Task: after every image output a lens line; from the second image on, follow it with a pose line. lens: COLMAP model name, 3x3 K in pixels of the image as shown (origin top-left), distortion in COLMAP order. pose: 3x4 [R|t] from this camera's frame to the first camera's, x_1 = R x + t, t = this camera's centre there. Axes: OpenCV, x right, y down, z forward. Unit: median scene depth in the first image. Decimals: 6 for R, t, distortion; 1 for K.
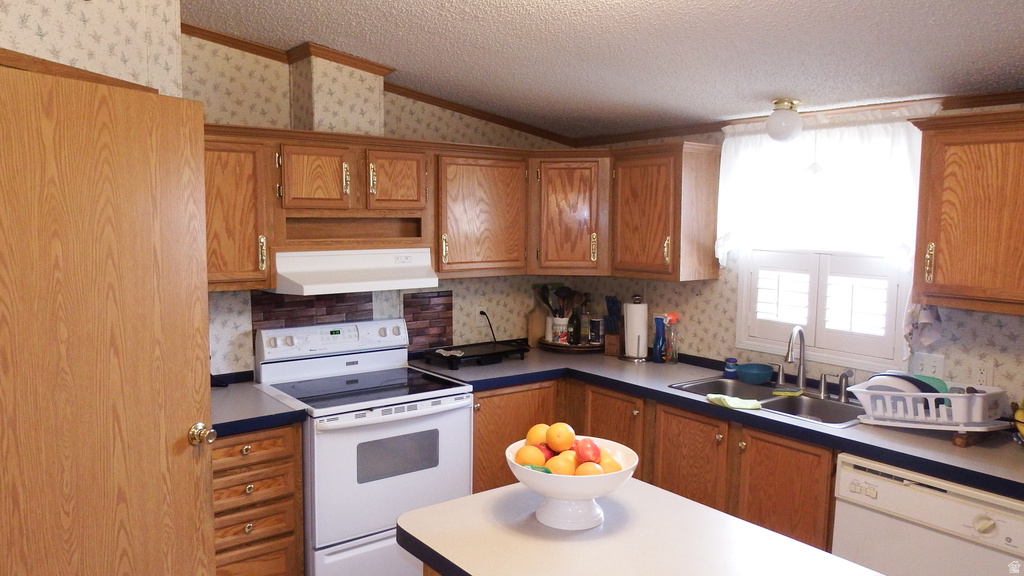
lens RADIAL K [[741.5, 0, 508.0], [0, 741.5, 294.9], [0, 0, 1]] dist [-0.005349, -0.002239]
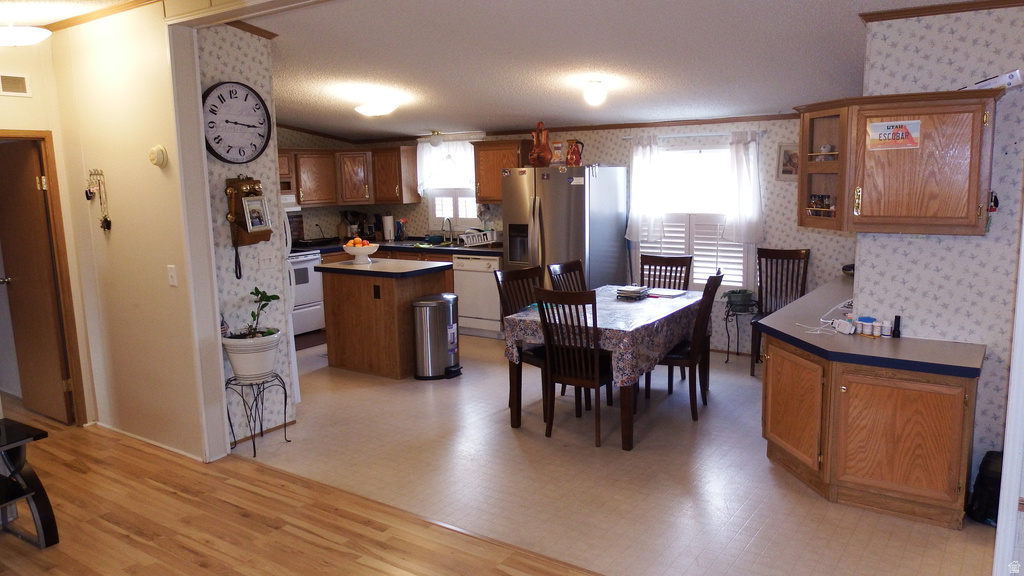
lens RADIAL K [[741.5, 0, 519.5], [0, 741.5, 283.0], [0, 0, 1]] dist [-0.005349, -0.002239]
pose [[0.952479, -0.077982, 0.294453, -0.147499], [0.065780, 0.996523, 0.051133, 0.148144], [-0.297416, -0.029334, 0.954297, -1.502221]]
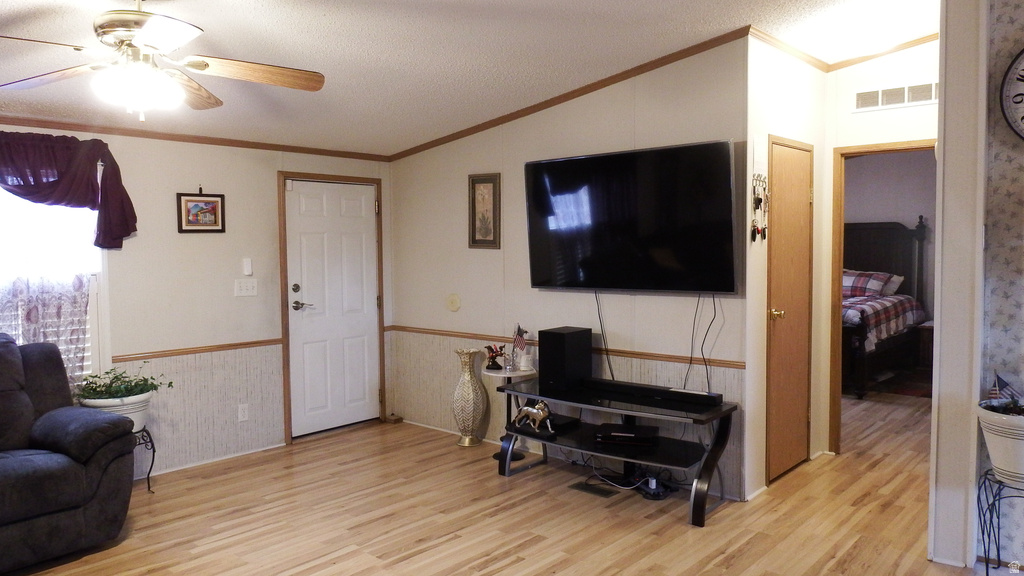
lens RADIAL K [[741.5, 0, 517.0], [0, 741.5, 285.2], [0, 0, 1]] dist [-0.005349, -0.002239]
pose [[0.191277, 0.051649, -0.980176, 0.536091], [-0.087408, 0.995543, 0.035402, 0.149451], [0.977636, 0.078903, 0.194939, -0.825882]]
